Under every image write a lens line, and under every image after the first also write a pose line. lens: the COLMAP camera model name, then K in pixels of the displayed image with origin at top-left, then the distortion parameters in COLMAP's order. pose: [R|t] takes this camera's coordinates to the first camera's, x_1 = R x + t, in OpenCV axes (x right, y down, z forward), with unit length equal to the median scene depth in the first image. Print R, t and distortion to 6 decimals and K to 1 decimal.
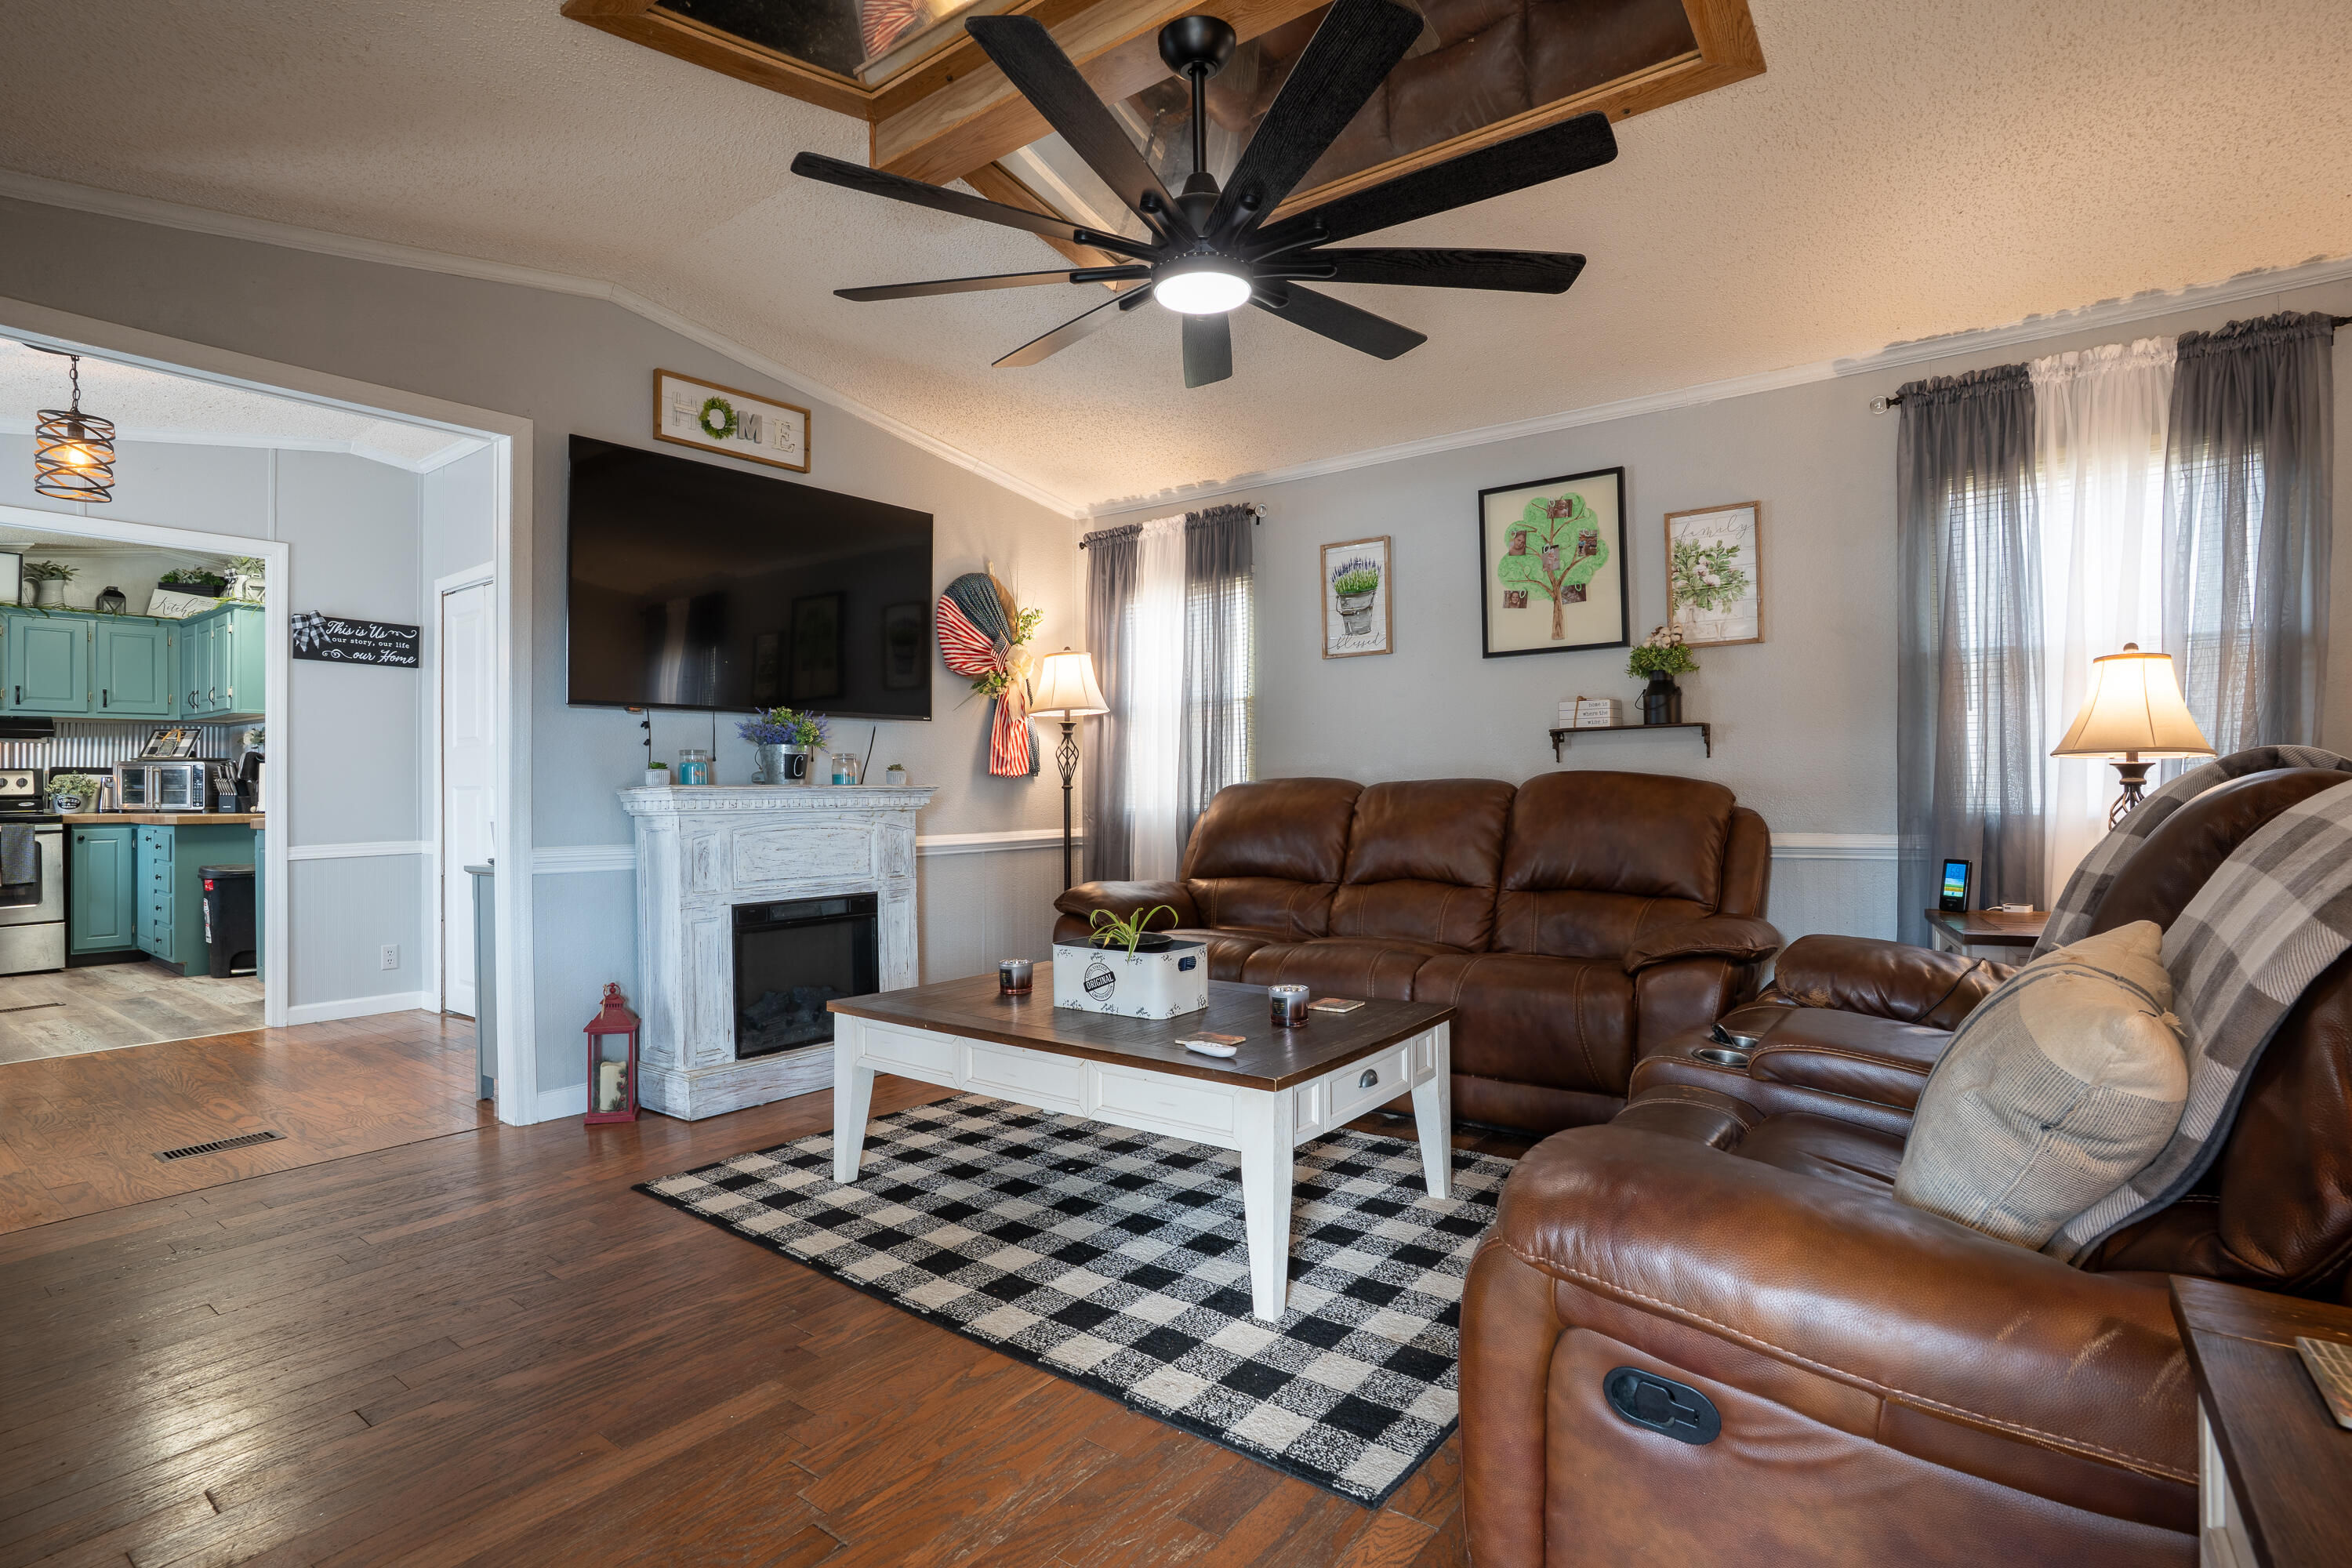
lens RADIAL K [[1168.8, 0, 1172.9], [0, 1168.8, 770.5], [0, 0, 1]] dist [-0.058646, 0.027960]
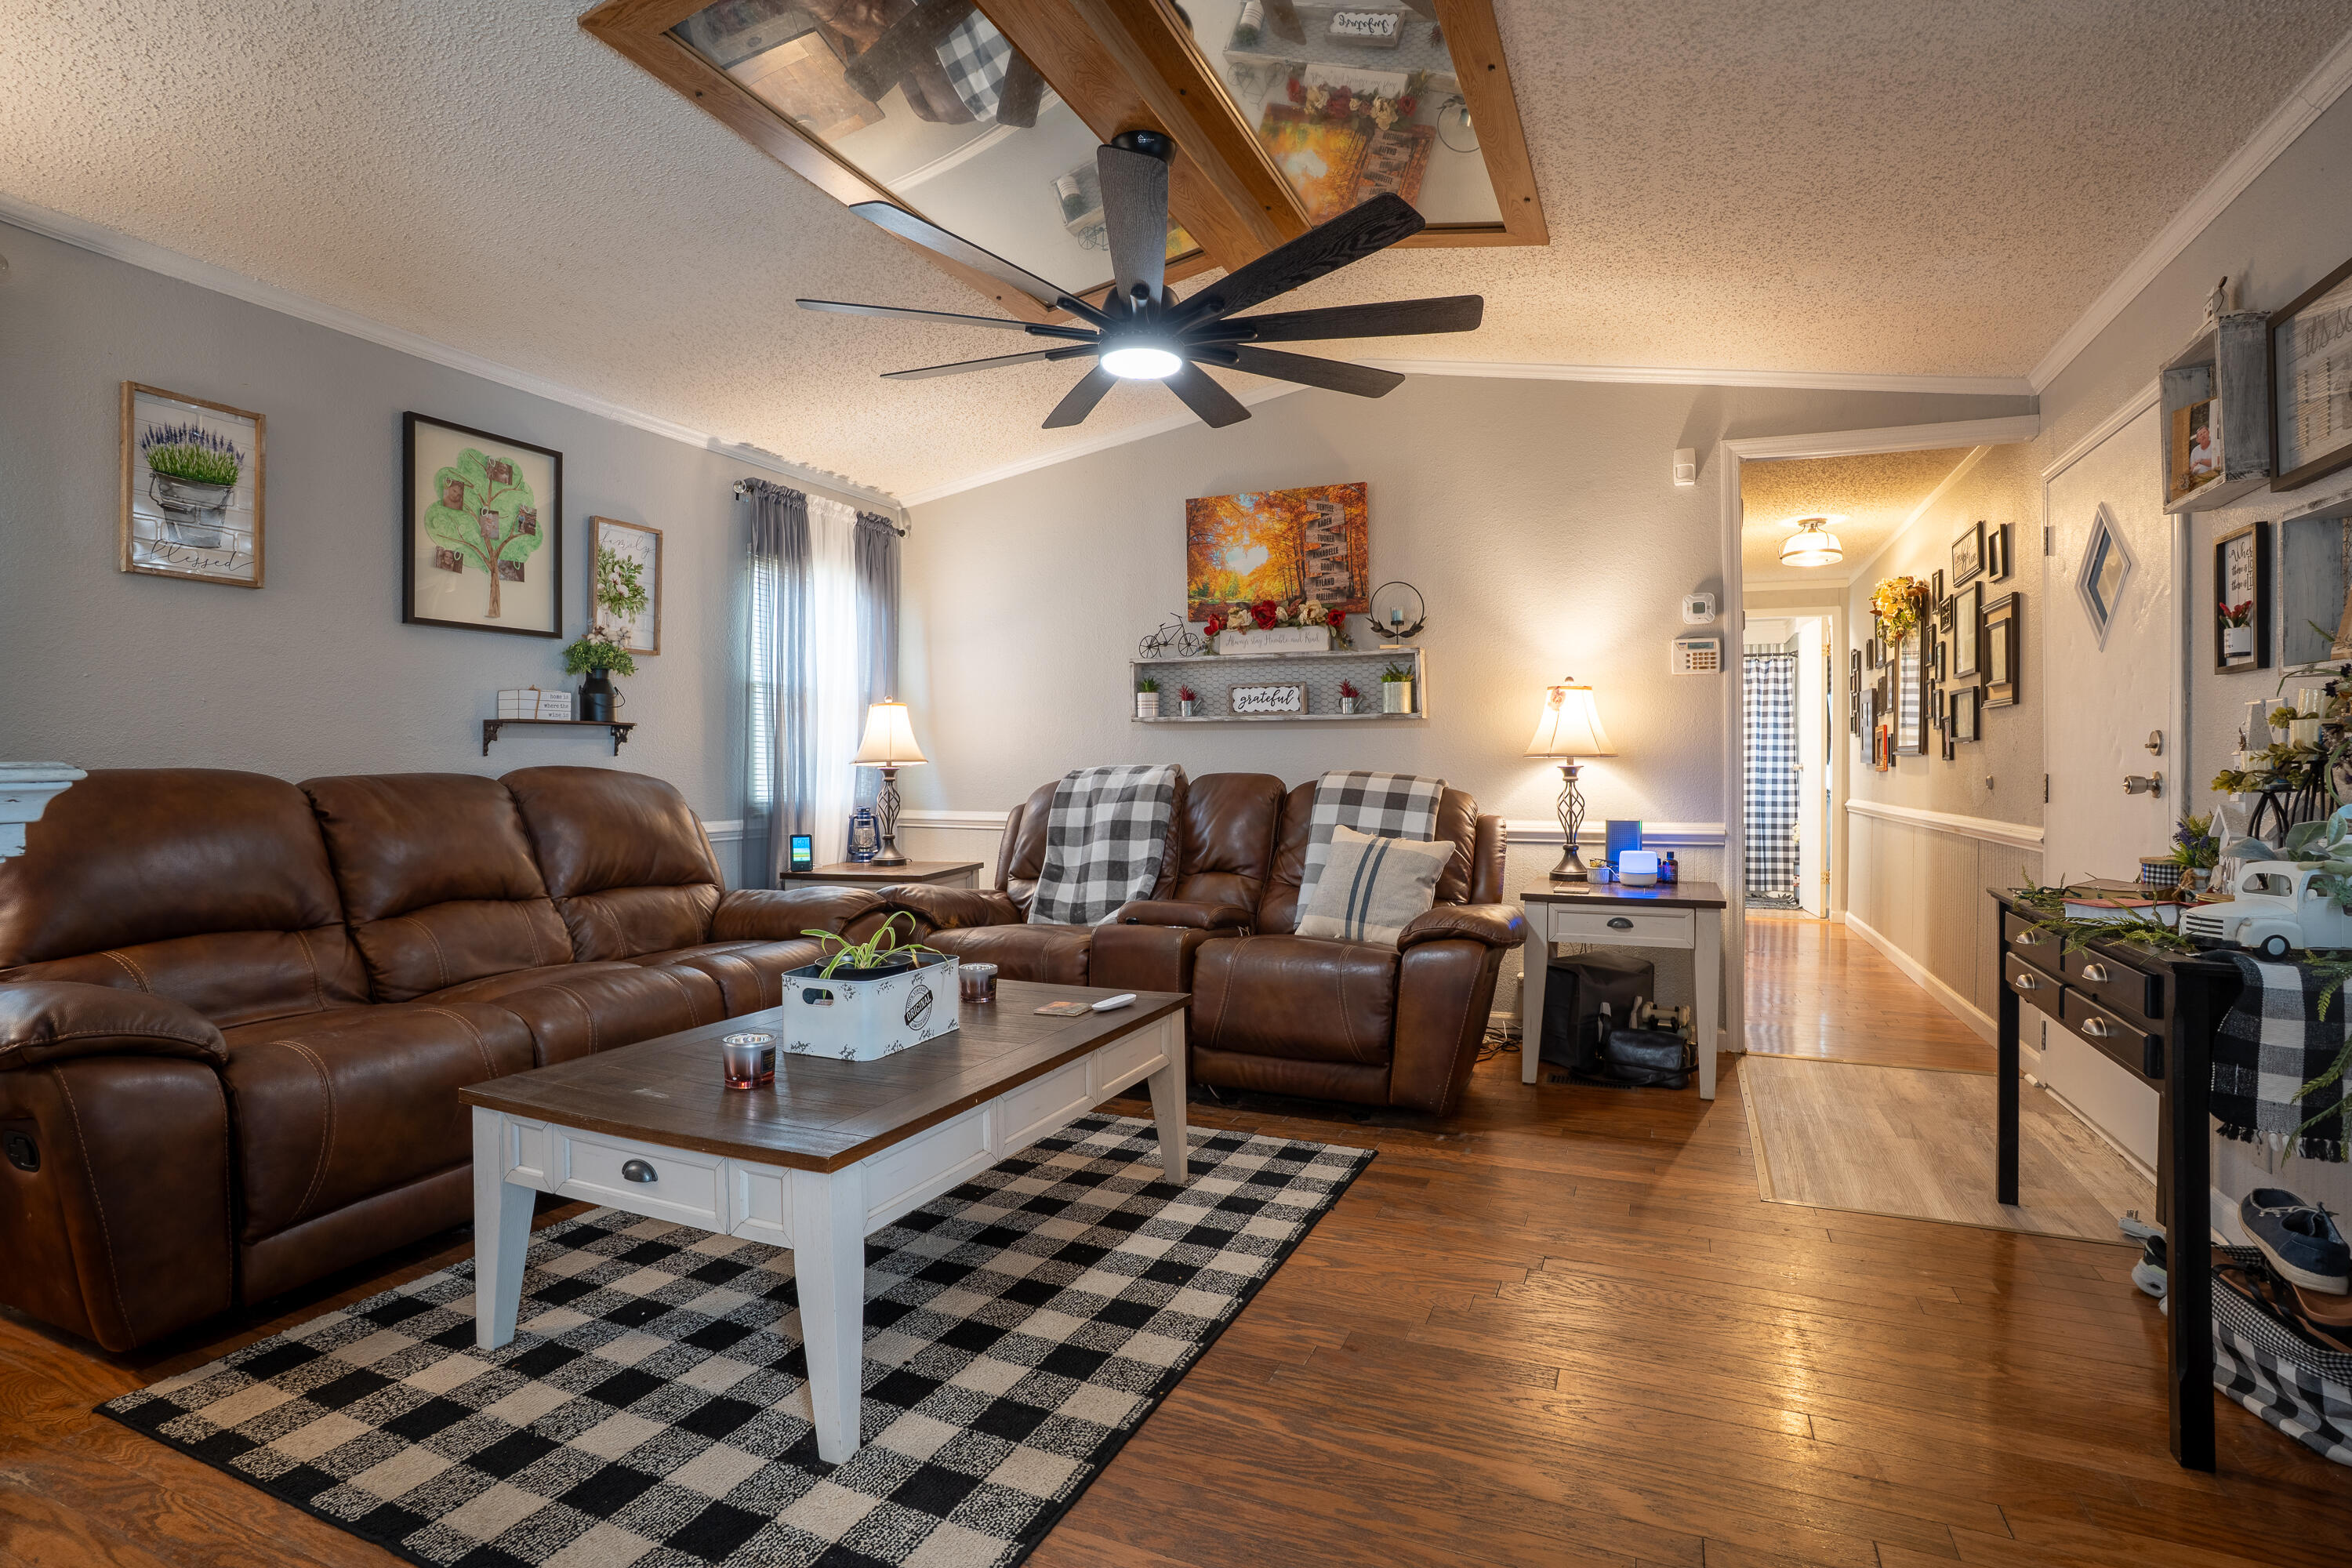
lens RADIAL K [[1168.8, 0, 1172.9], [0, 1168.8, 770.5], [0, 0, 1]] dist [-0.058646, 0.027960]
pose [[-0.239361, 0.012670, 0.970848, -0.923286], [-0.001448, 0.999909, -0.013406, 0.020564], [-0.970930, -0.004614, -0.239321, 1.020342]]
